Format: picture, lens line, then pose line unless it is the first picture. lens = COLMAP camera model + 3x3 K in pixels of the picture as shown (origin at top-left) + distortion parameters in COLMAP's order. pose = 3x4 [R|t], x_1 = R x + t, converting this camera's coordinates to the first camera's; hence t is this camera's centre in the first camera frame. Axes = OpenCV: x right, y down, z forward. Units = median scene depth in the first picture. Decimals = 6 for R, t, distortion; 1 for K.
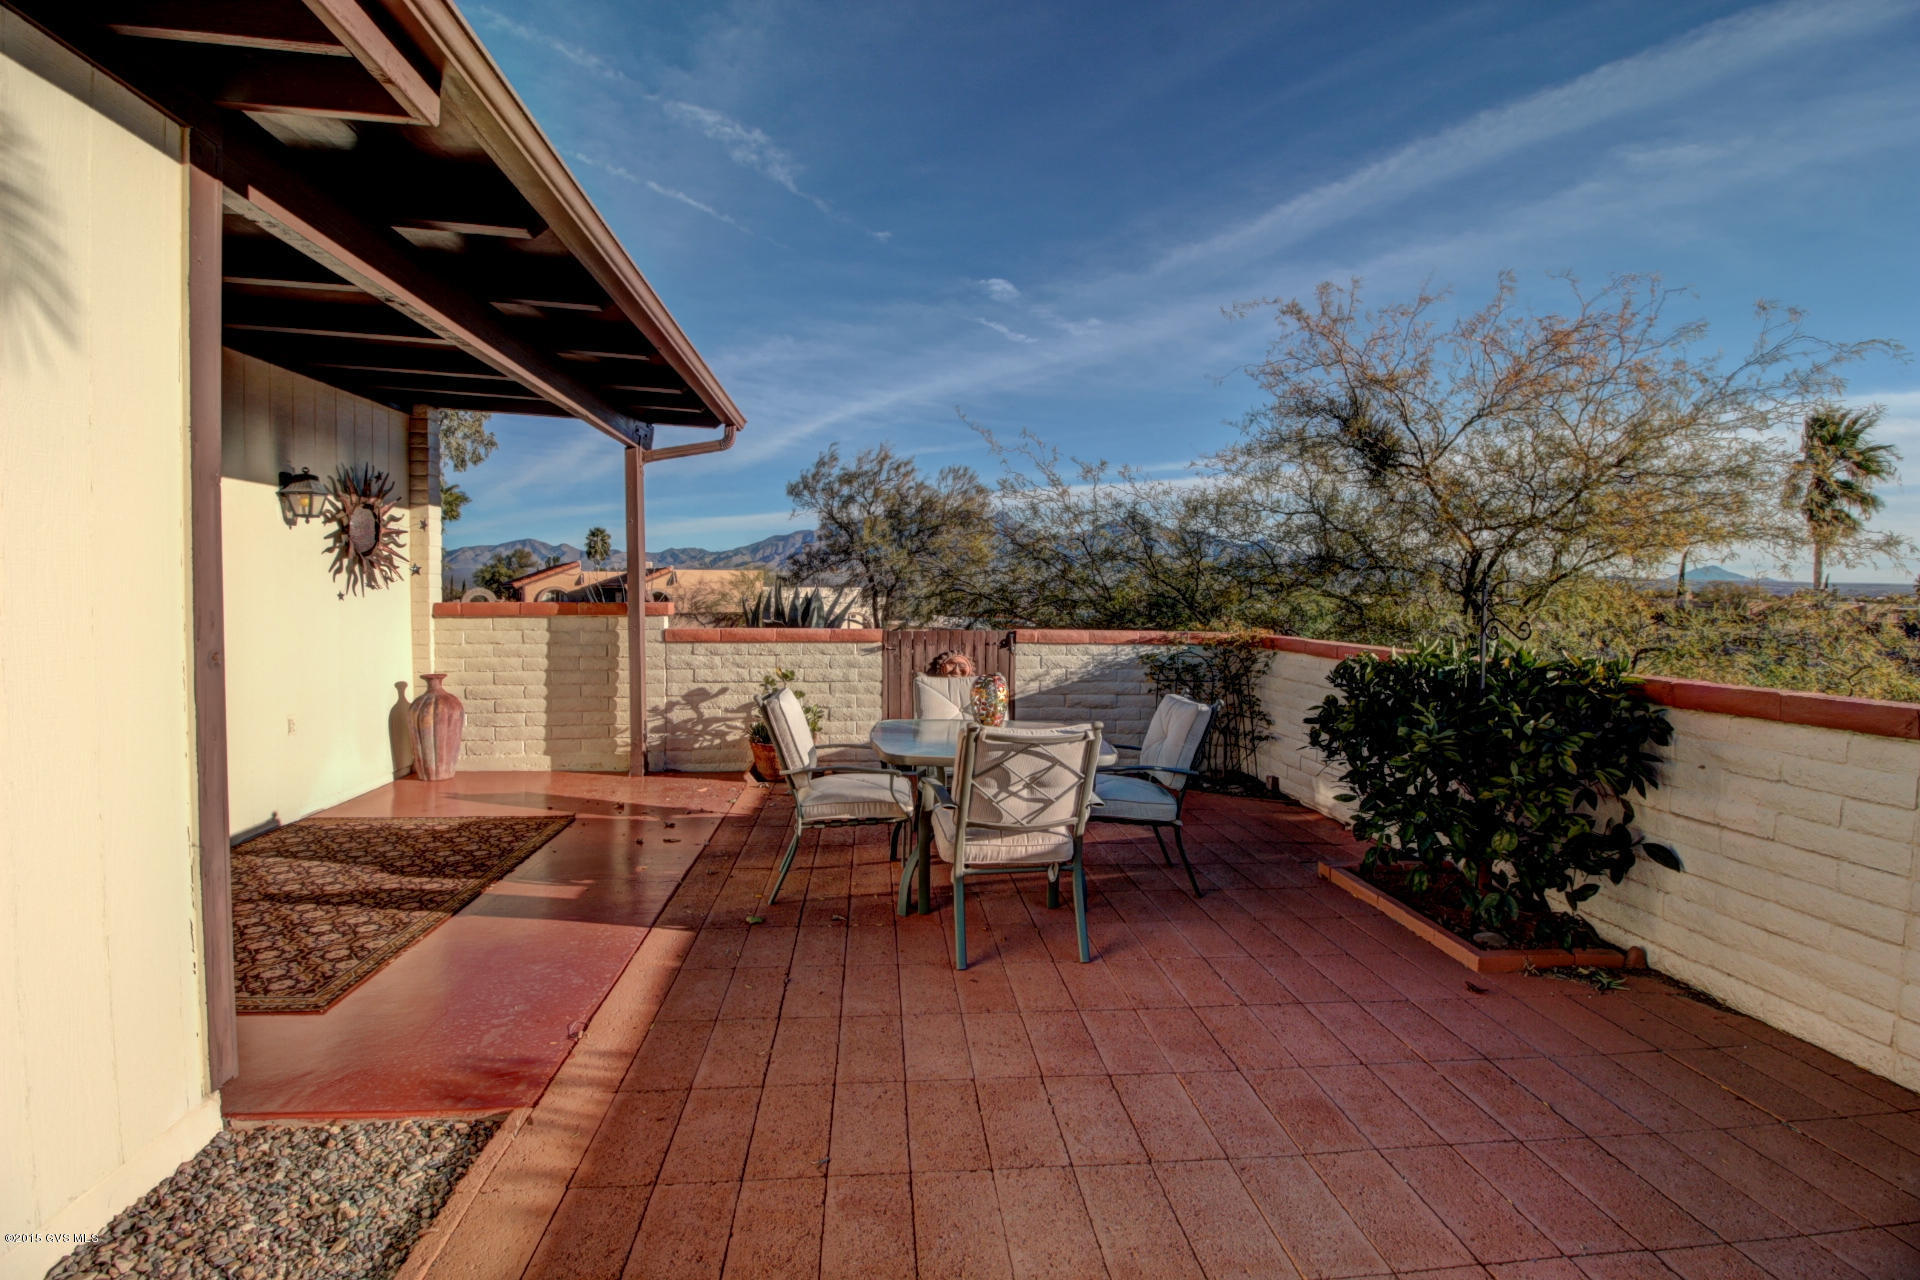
lens RADIAL K [[883.8, 0, 973.5], [0, 883.8, 624.8], [0, 0, 1]] dist [-0.001438, -0.011557]
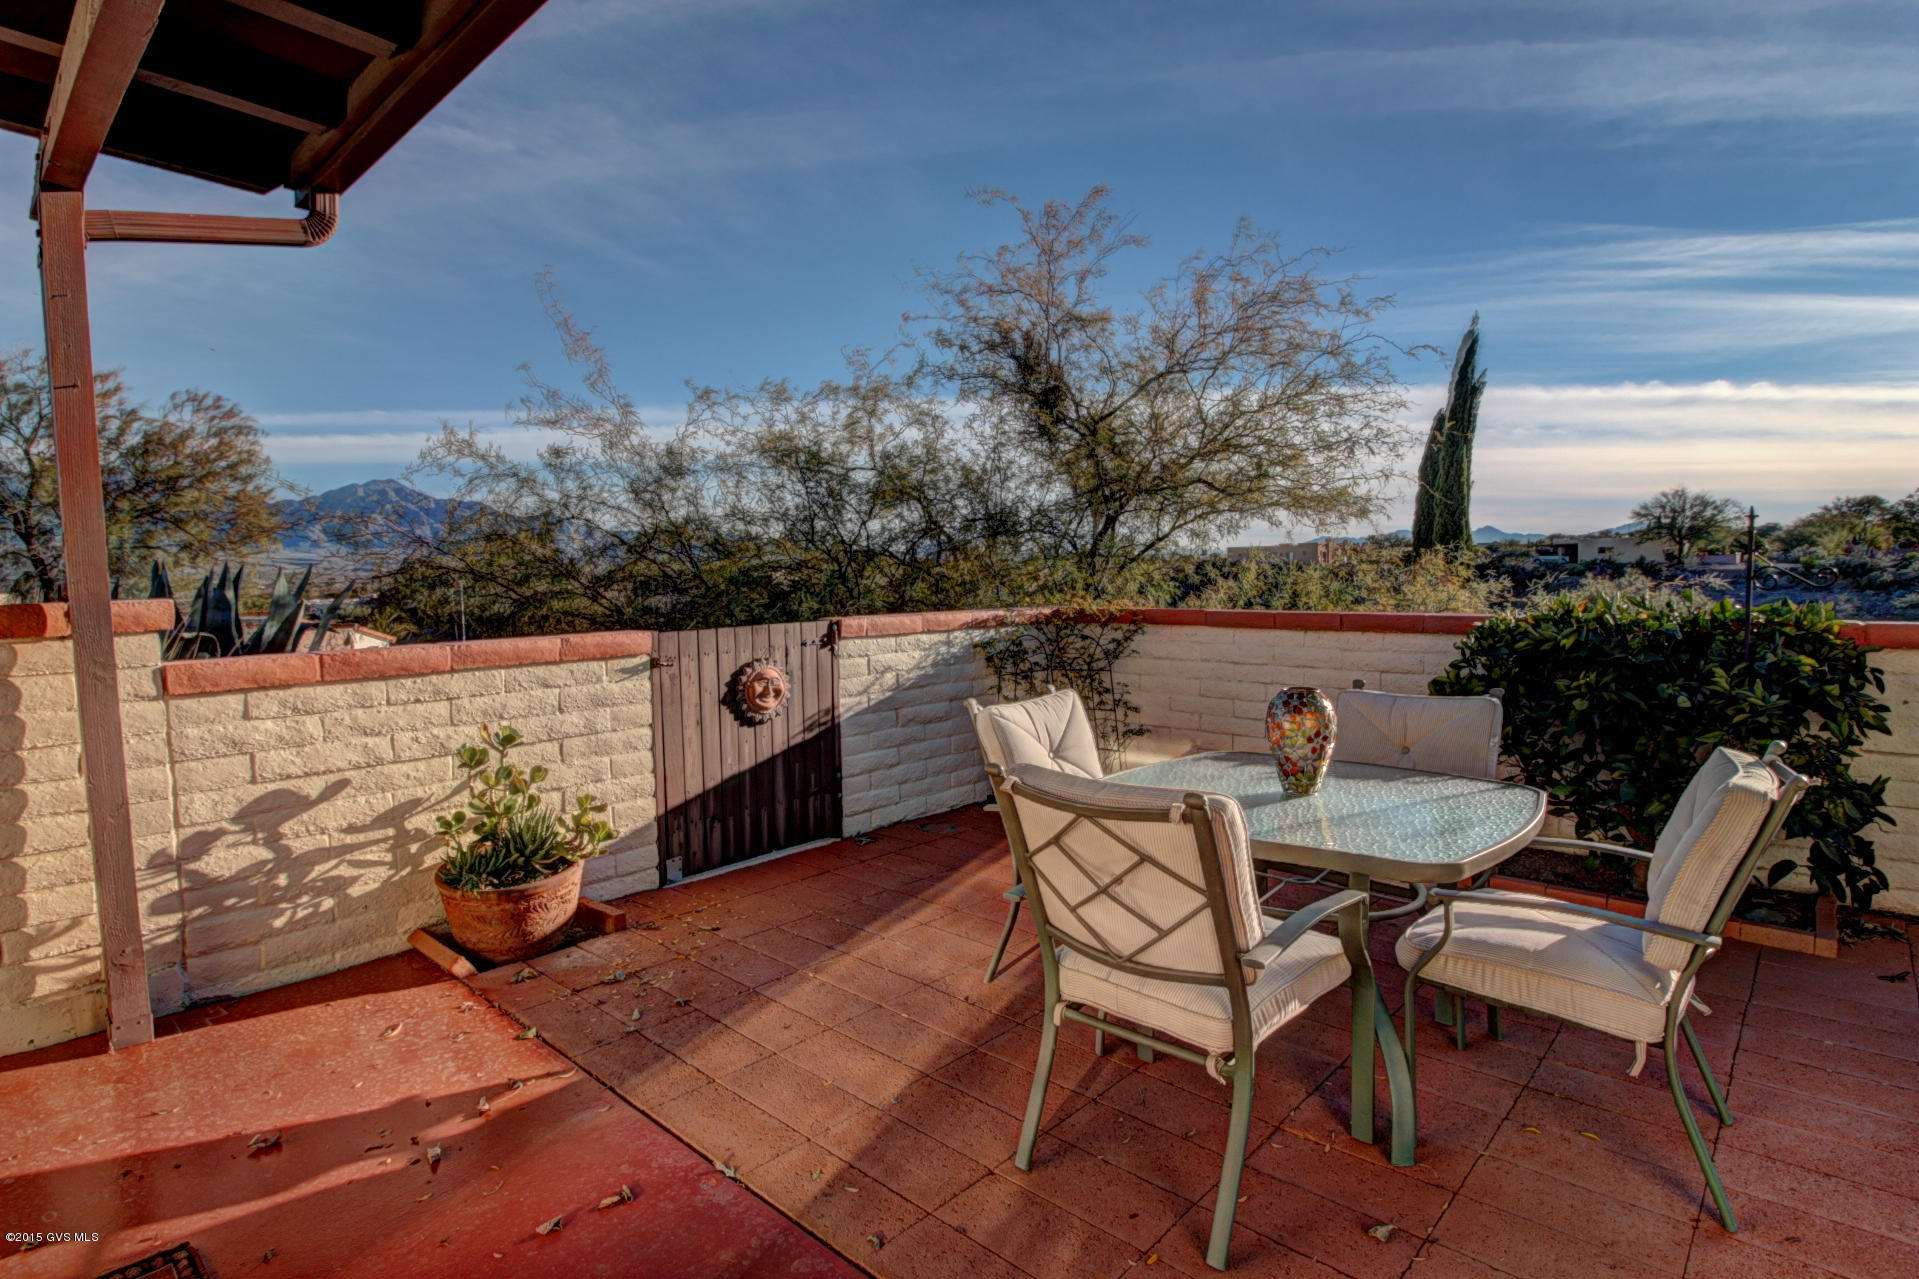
lens RADIAL K [[958.4, 0, 960.1], [0, 958.4, 620.1], [0, 0, 1]] dist [0.007906, -0.015858]
pose [[0.750767, -0.057645, 0.658047, -0.352530], [0.048118, 0.998311, 0.032554, -0.012192], [-0.658812, 0.007223, 0.752273, 0.419777]]
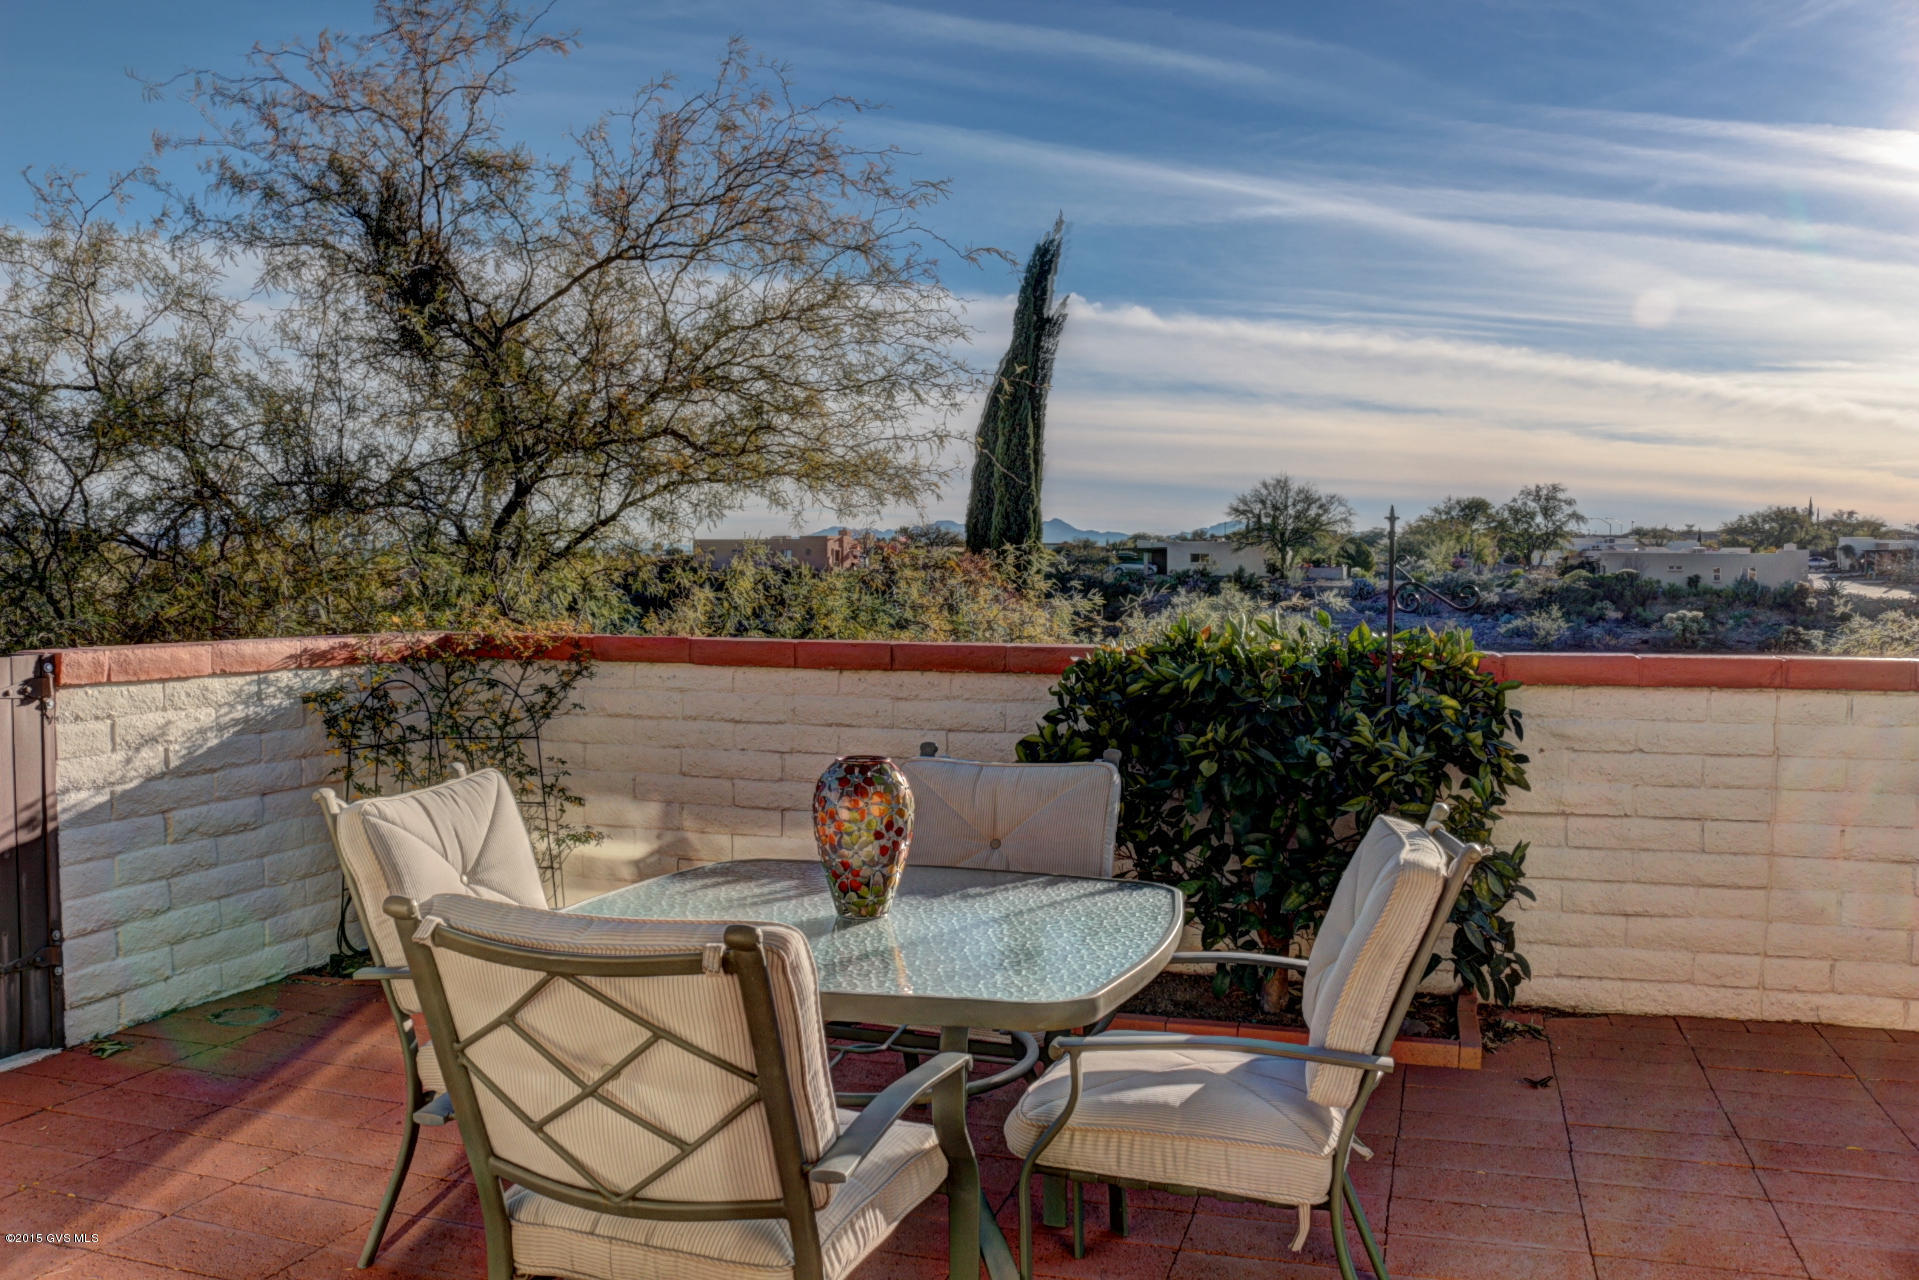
lens RADIAL K [[1575.4, 0, 921.4], [0, 1575.4, 623.8], [0, 0, 1]] dist [-0.190153, 0.177730]
pose [[0.417473, -0.041041, 0.907762, -0.364150], [0.033212, 0.999001, 0.029891, -0.012308], [-0.908082, 0.017670, 0.418419, 0.433312]]
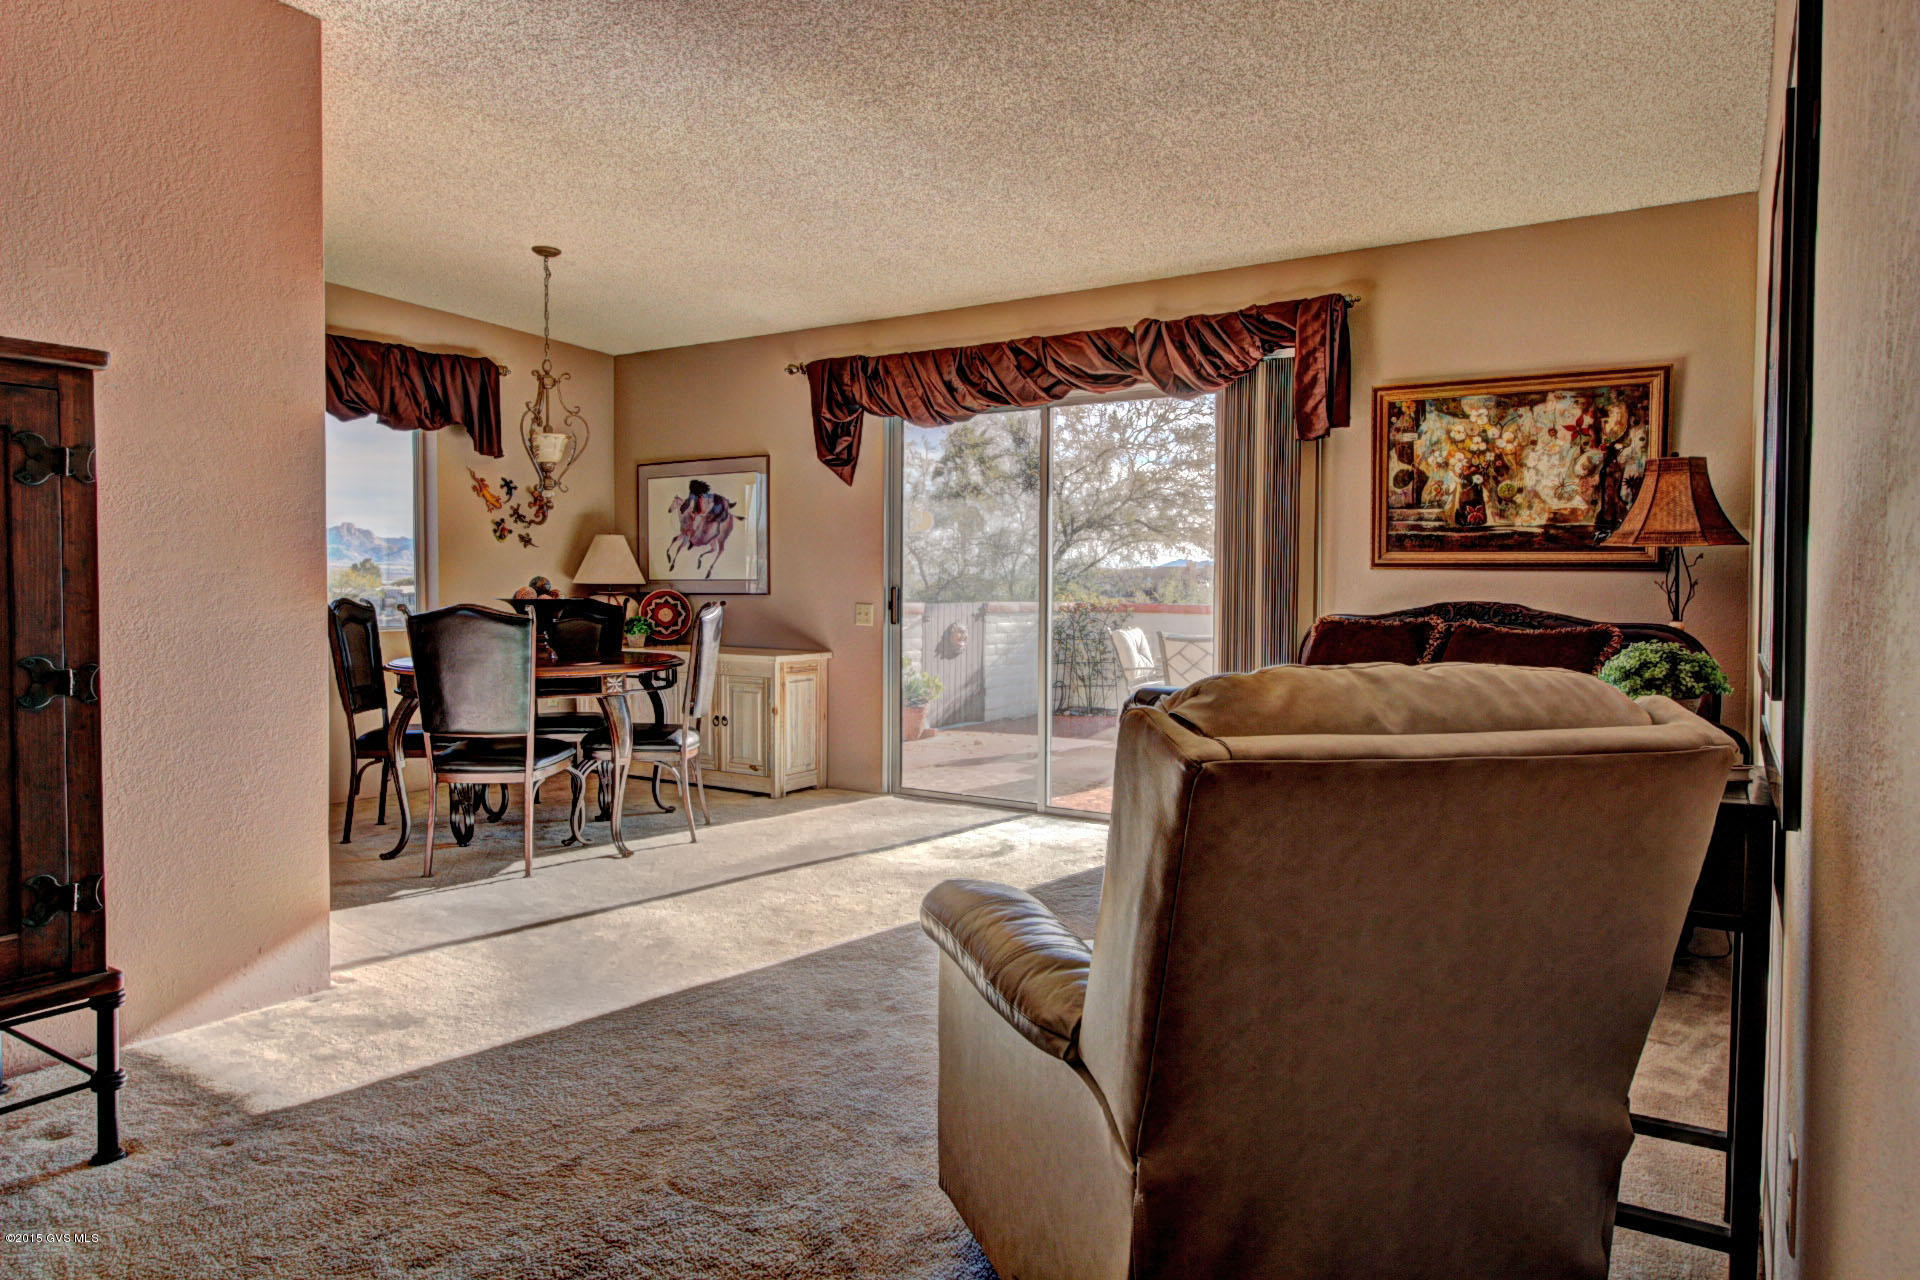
lens RADIAL K [[1186.0, 0, 948.8], [0, 1186.0, 634.3], [0, 0, 1]] dist [0.001934, -0.002543]
pose [[0.628344, -0.034664, 0.777163, -1.257472], [0.027339, 0.999374, 0.022471, 0.012494], [-0.777455, 0.007128, 0.628898, 0.027473]]
